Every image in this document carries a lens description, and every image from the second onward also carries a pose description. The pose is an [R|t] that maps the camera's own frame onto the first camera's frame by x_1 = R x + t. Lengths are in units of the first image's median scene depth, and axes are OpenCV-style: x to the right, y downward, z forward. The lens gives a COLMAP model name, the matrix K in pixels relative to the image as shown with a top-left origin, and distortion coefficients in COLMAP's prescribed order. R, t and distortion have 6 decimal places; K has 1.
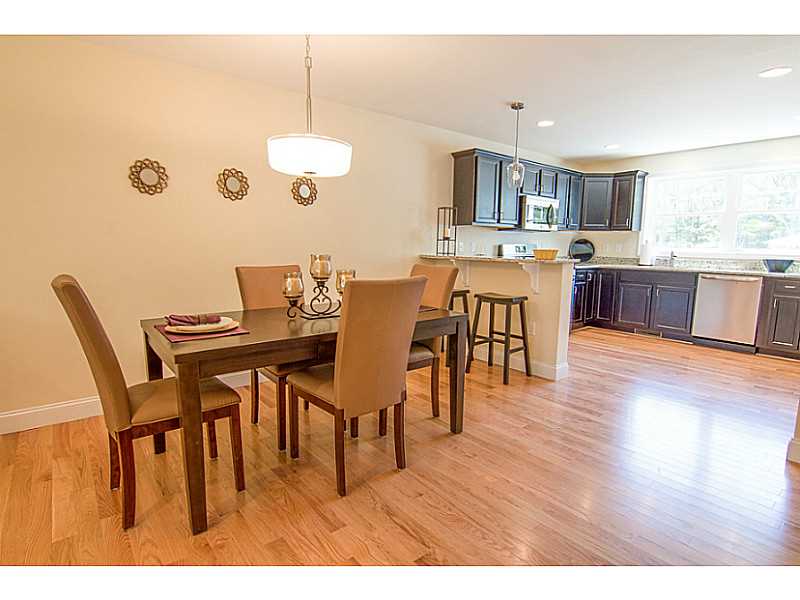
lens RADIAL K [[418.7, 0, 393.9], [0, 418.7, 307.0], [0, 0, 1]] dist [-0.027558, -0.003305]
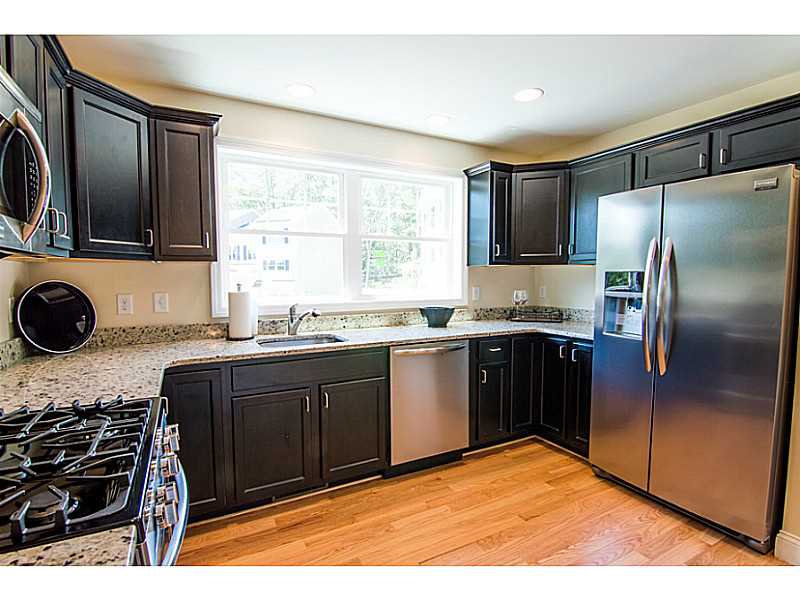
lens RADIAL K [[403.1, 0, 396.8], [0, 403.1, 306.2], [0, 0, 1]] dist [-0.023355, -0.000032]
pose [[0.193432, -0.079720, 0.977870, 0.241738], [0.150640, 0.987288, 0.050690, -0.149493], [-0.969480, 0.137501, 0.202982, 0.843075]]
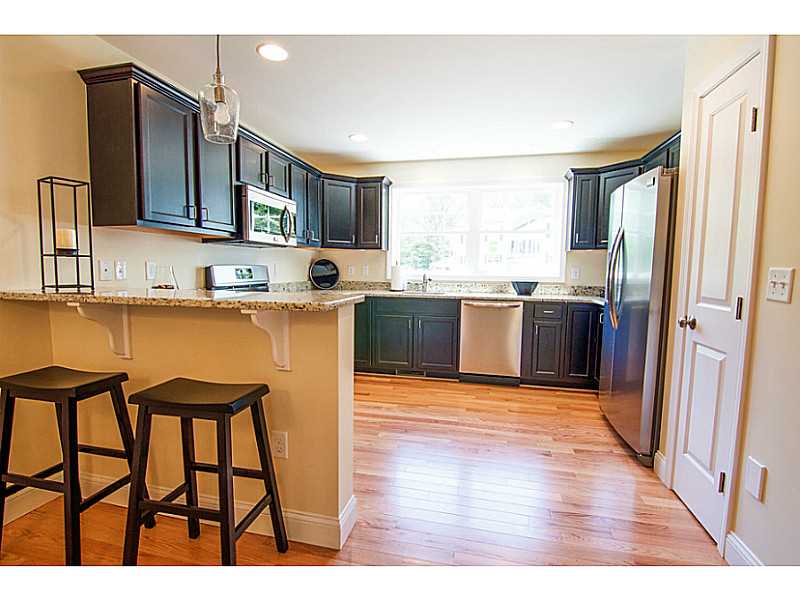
lens RADIAL K [[392.9, 0, 395.1], [0, 392.9, 305.5], [0, 0, 1]] dist [-0.003536, -0.000155]
pose [[0.791300, -0.054974, 0.608951, 0.127736], [0.083859, 0.996296, -0.019029, -0.063127], [-0.605650, 0.066124, 0.792979, 0.417279]]
